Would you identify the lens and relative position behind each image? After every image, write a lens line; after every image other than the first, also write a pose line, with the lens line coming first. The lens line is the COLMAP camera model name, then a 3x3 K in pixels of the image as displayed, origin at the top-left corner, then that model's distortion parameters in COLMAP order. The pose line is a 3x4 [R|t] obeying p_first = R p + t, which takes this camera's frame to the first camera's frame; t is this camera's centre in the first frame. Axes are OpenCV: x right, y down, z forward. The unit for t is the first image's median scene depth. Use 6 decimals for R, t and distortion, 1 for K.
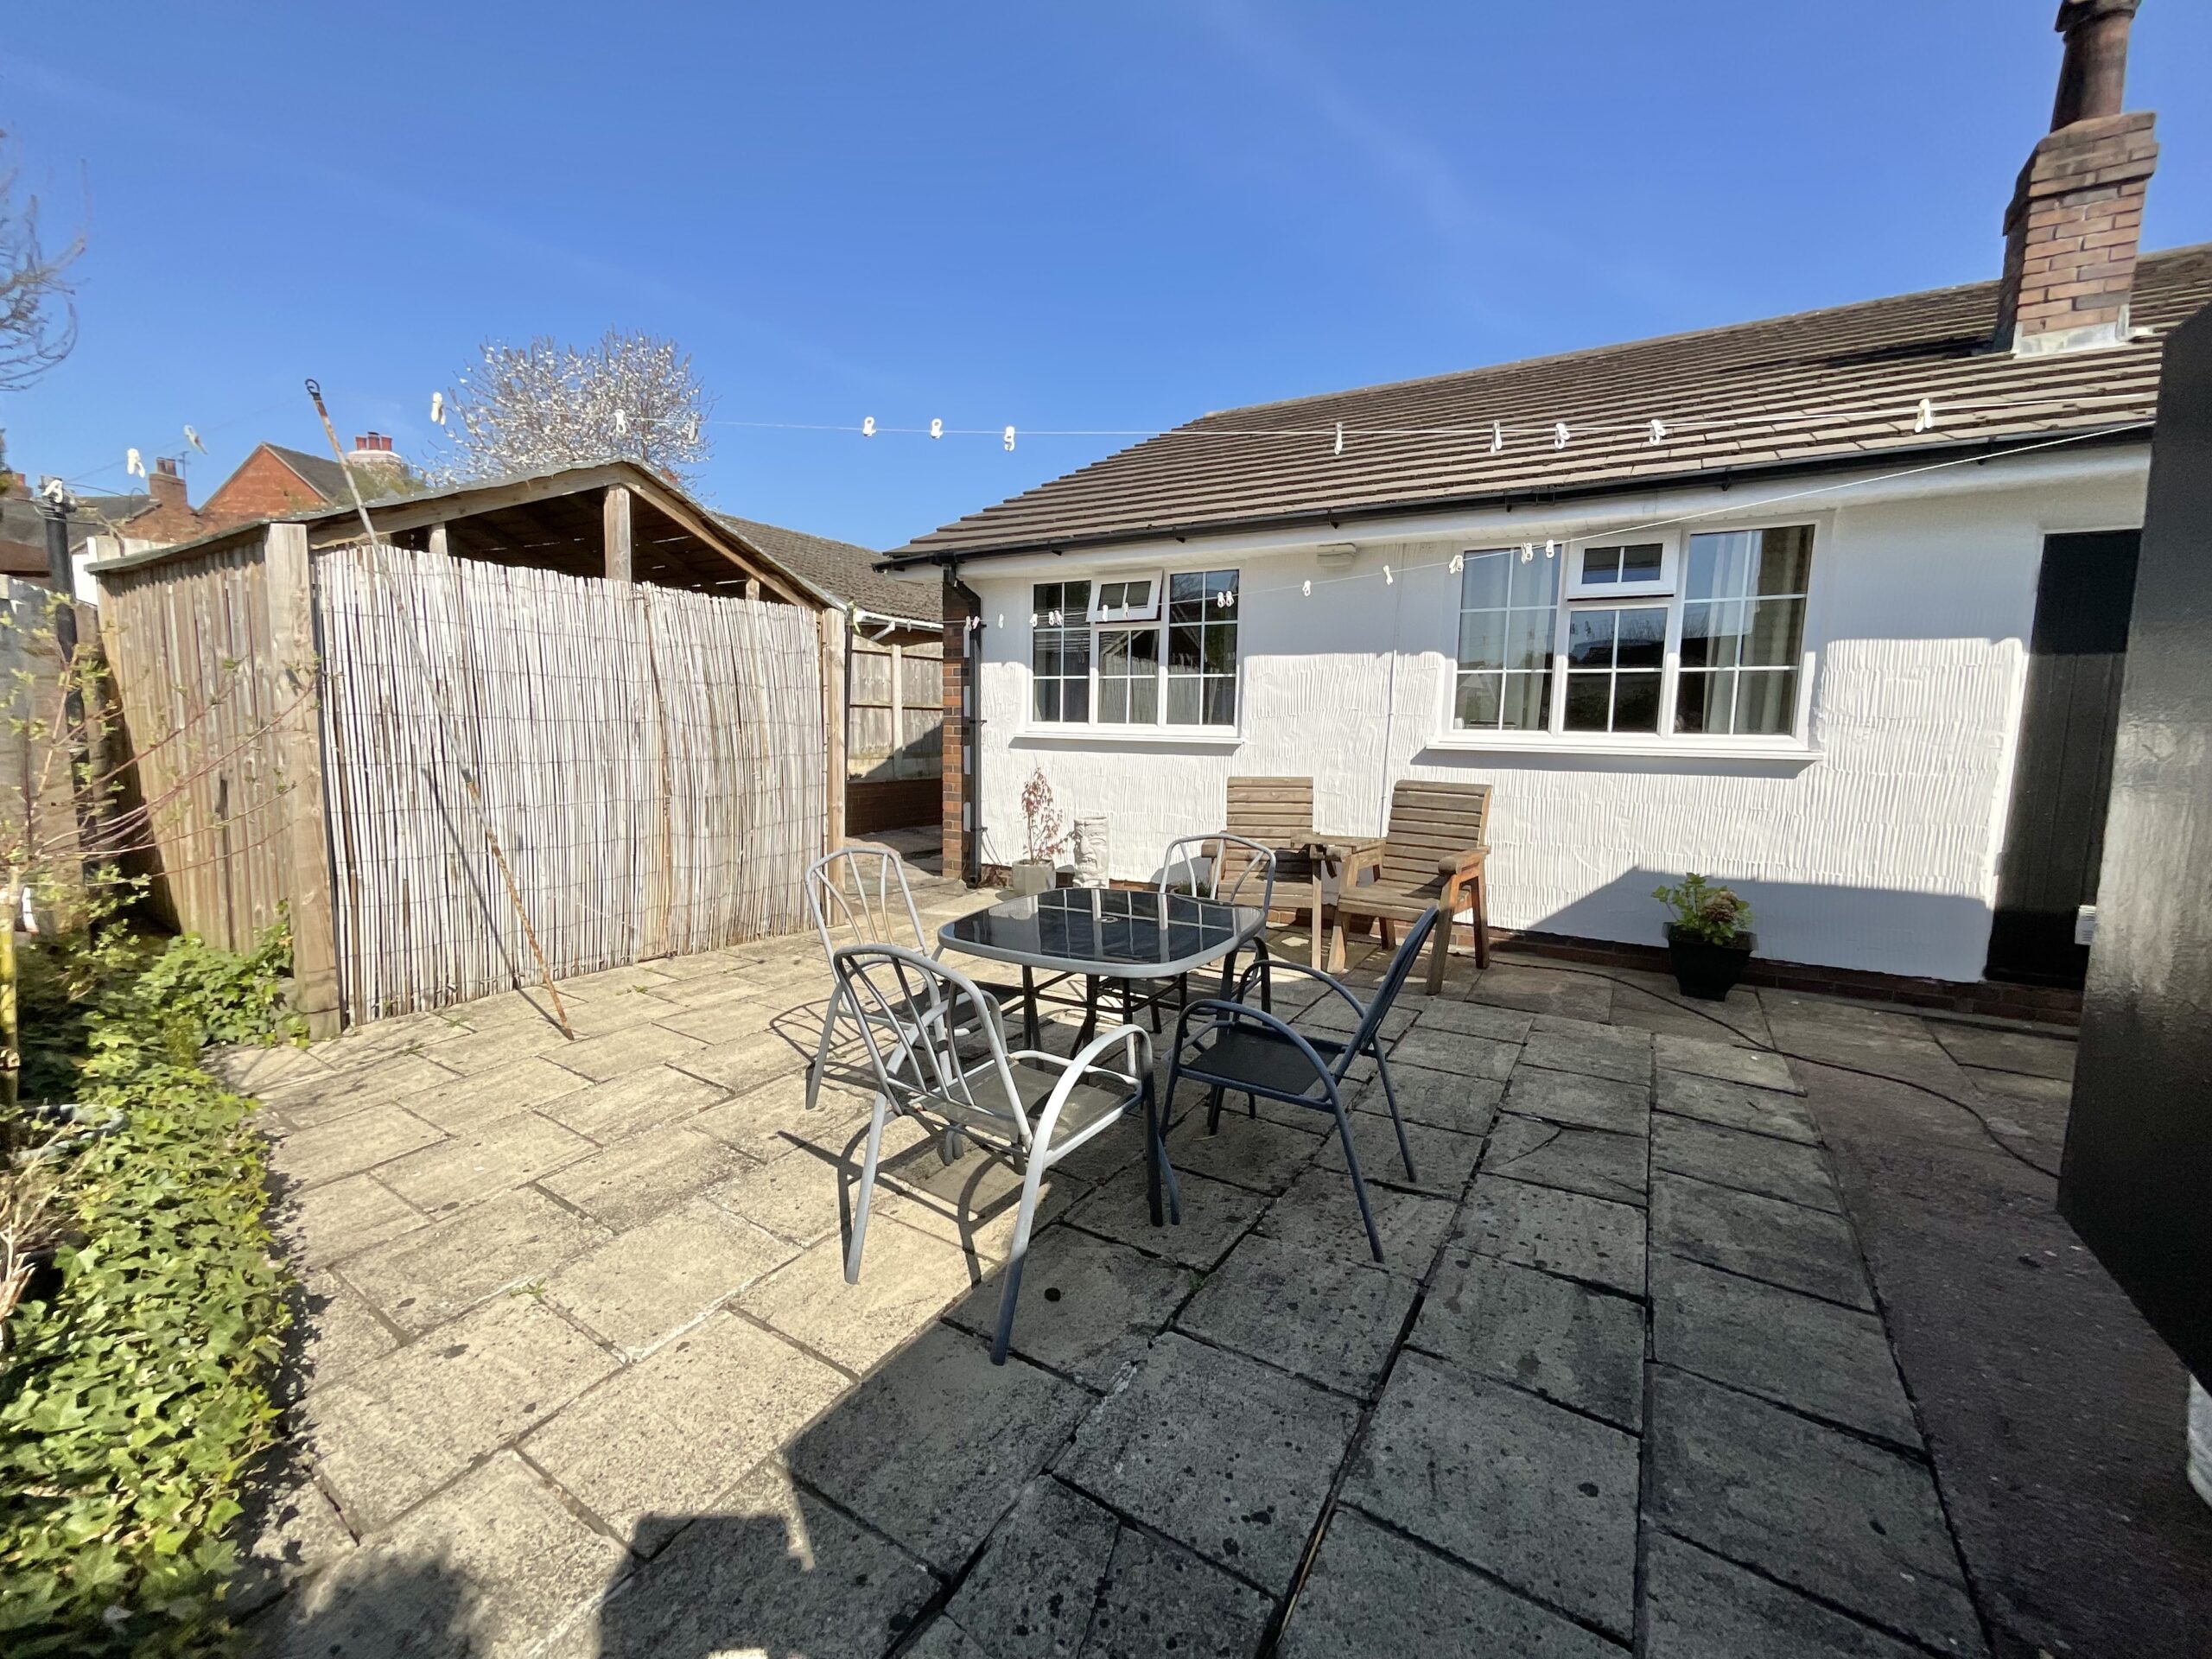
lens RADIAL K [[899.5, 0, 1106.1], [0, 899.5, 823.3], [0, 0, 1]] dist [-0.000967, 0.000424]
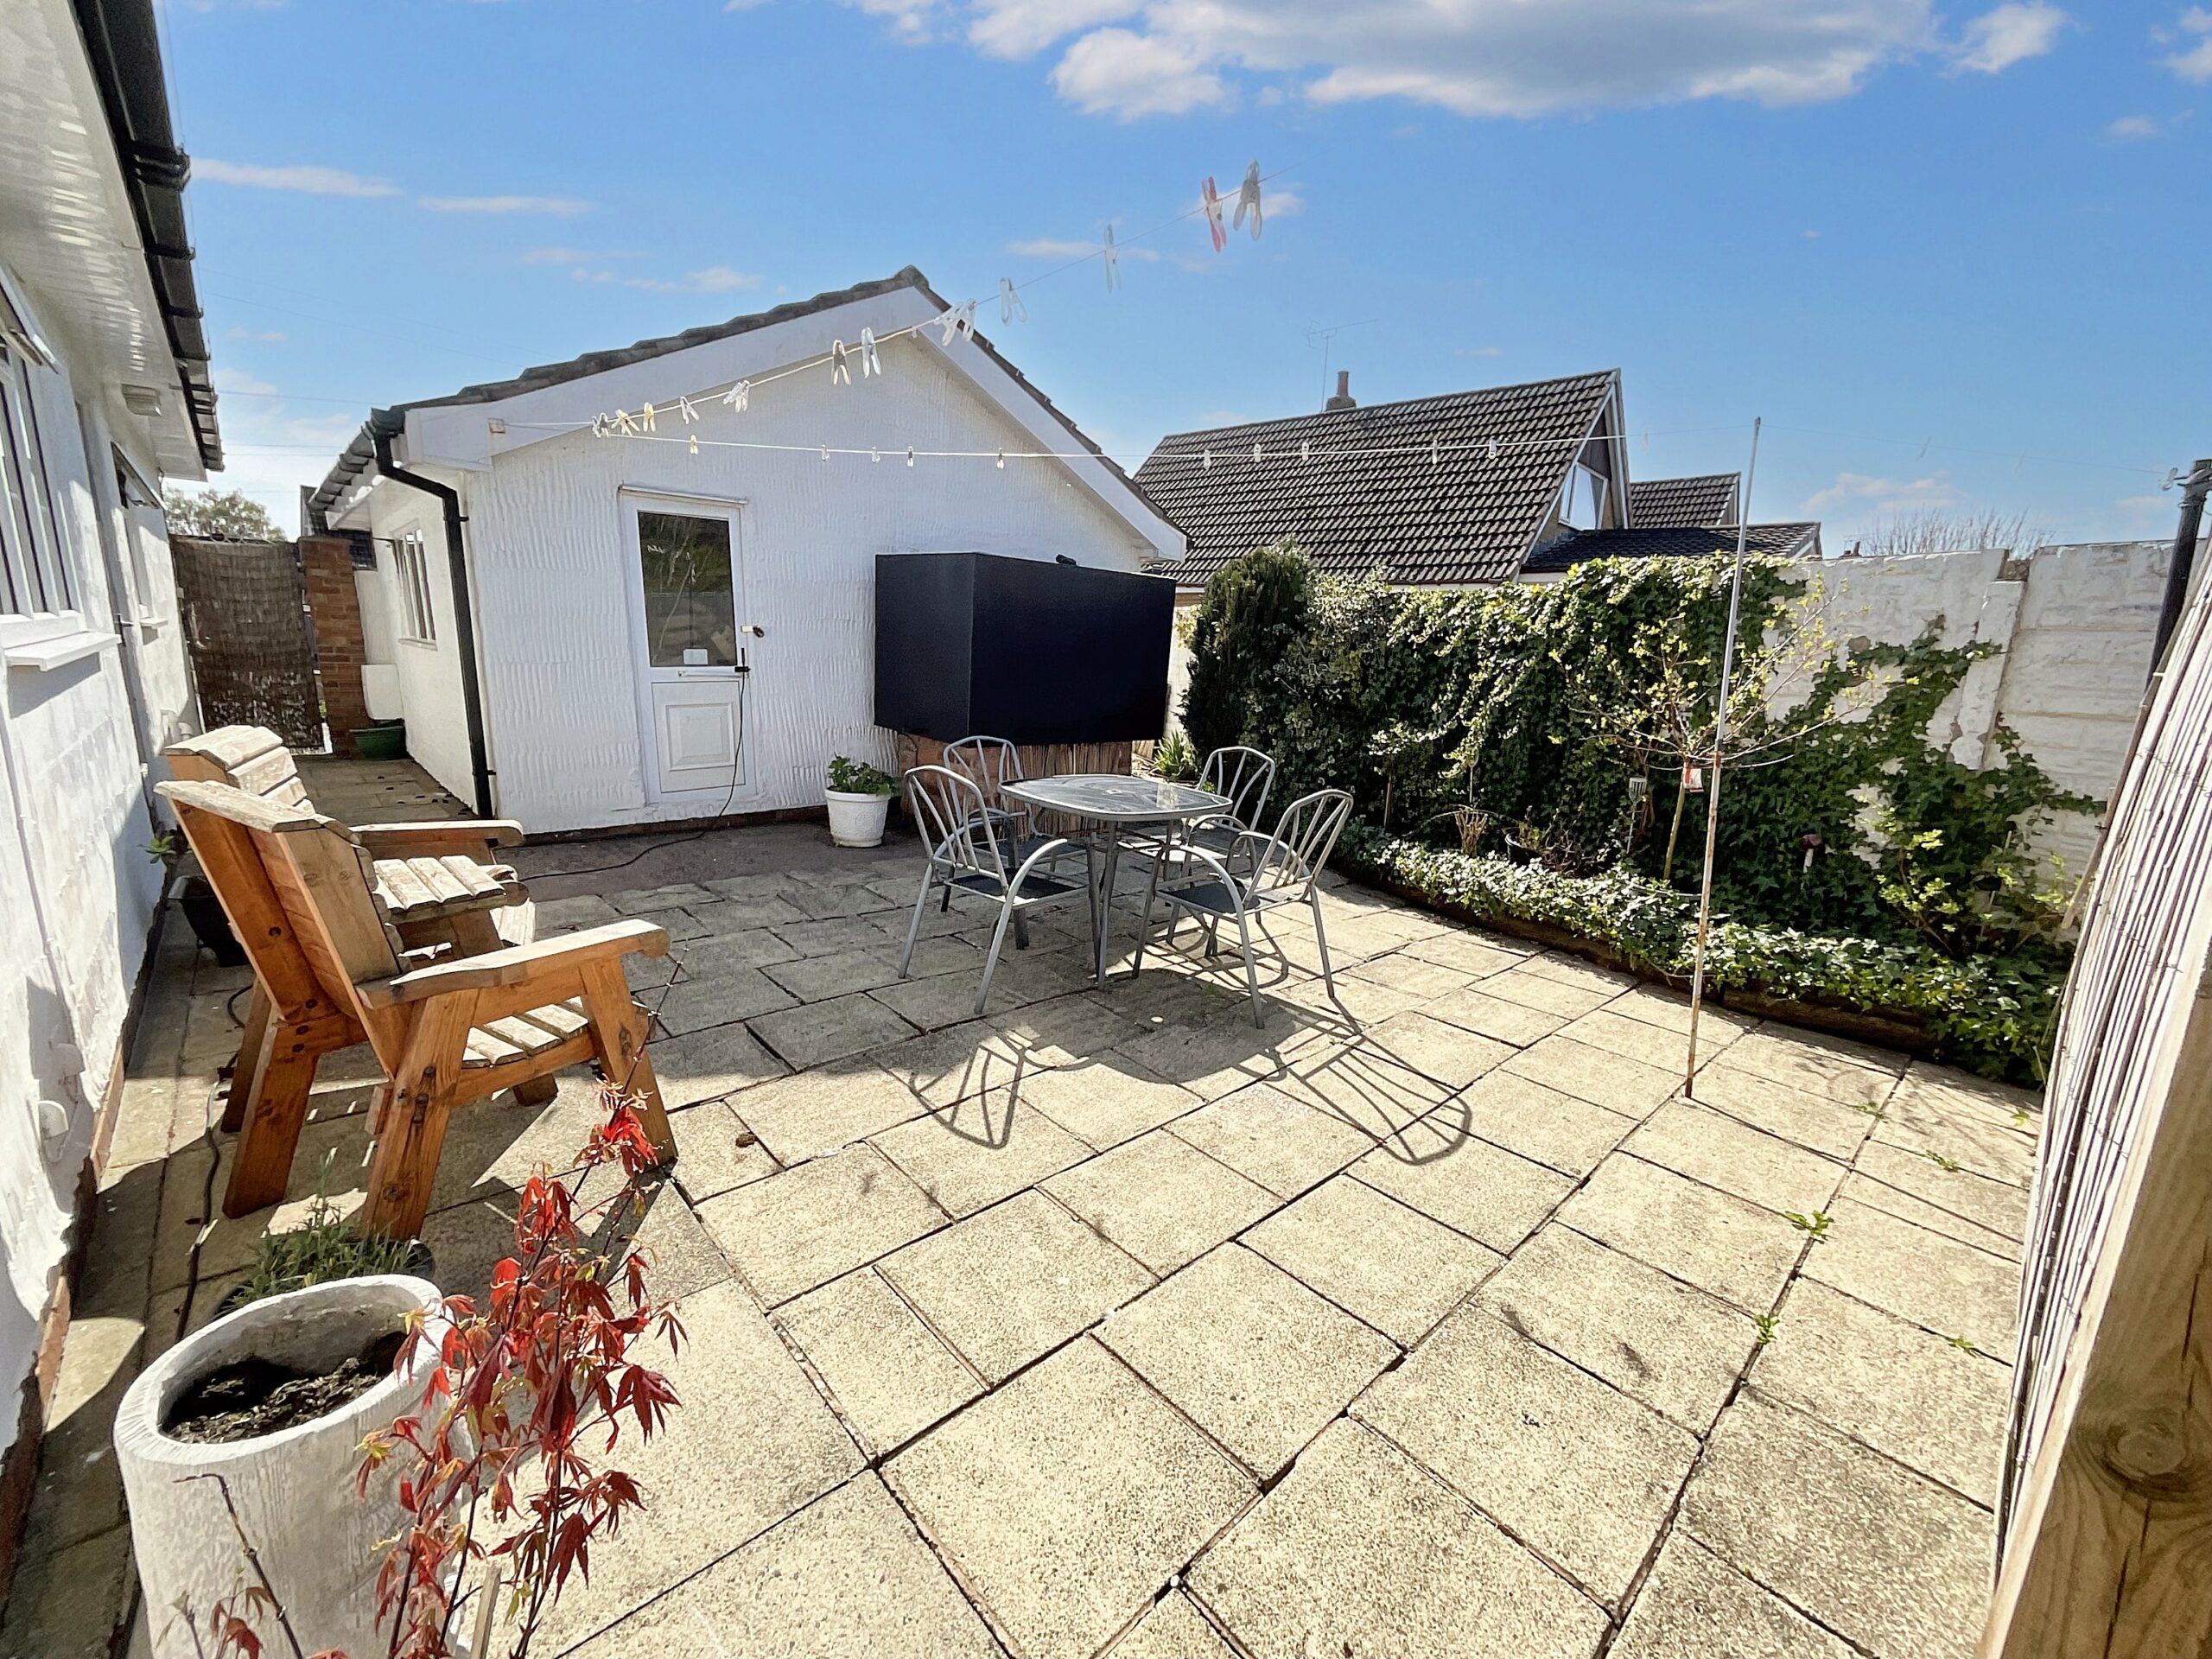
lens RADIAL K [[899.5, 0, 1102.1], [0, 899.5, 826.4], [0, 0, 1]] dist [-0.000967, 0.000424]
pose [[-0.958836, -0.113135, 0.260450, -0.277479], [-0.025487, 0.947790, 0.317876, -0.226765], [-0.282815, 0.298153, -0.911658, 1.807324]]
